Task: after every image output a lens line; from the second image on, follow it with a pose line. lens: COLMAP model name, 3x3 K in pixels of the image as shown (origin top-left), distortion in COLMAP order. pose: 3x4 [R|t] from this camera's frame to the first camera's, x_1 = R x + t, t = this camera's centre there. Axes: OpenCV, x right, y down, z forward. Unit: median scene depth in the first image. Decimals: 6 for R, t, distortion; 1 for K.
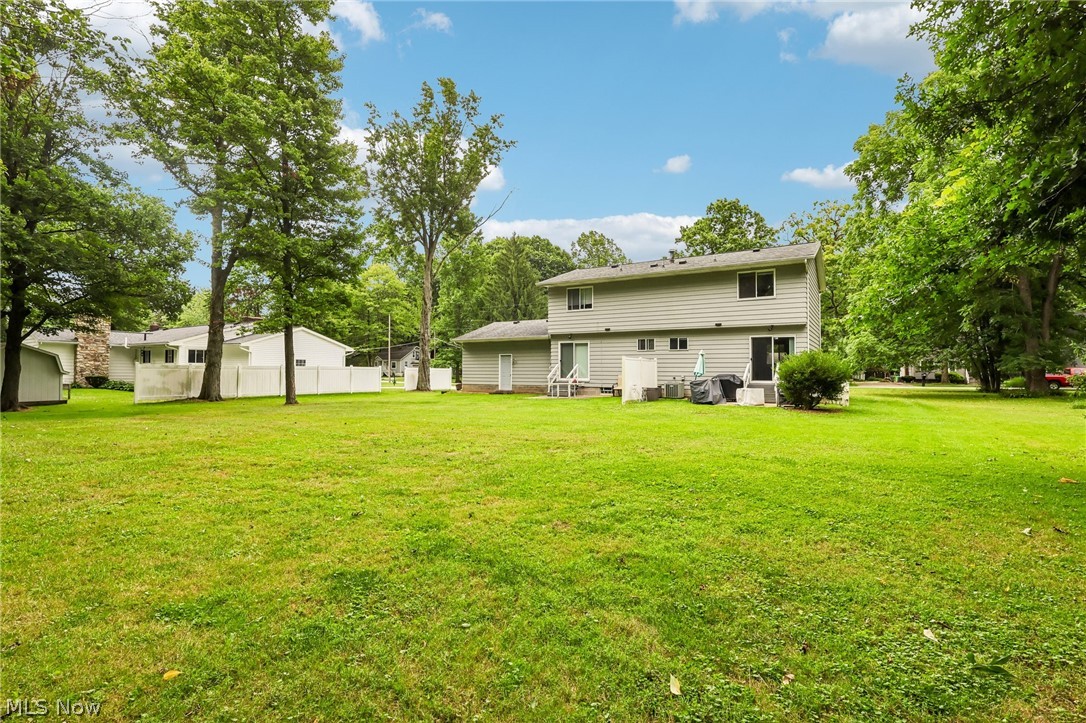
lens RADIAL K [[559.4, 0, 542.2], [0, 559.4, 362.9], [0, 0, 1]] dist [-0.000433, -0.000008]
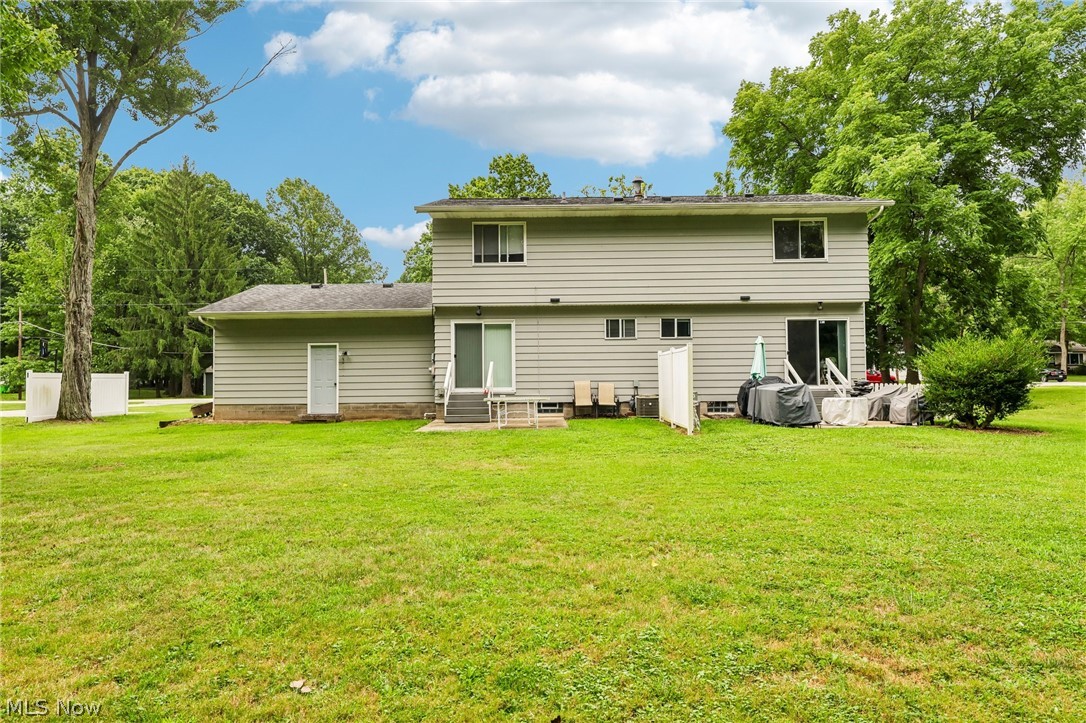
lens RADIAL K [[623.5, 0, 544.2], [0, 623.5, 361.5], [0, 0, 1]] dist [-0.000589, 0.000238]
pose [[0.841783, -0.003460, 0.539805, -0.227020], [0.005005, 0.999986, -0.001396, 0.002906], [-0.539793, 0.003877, 0.841789, 0.458849]]
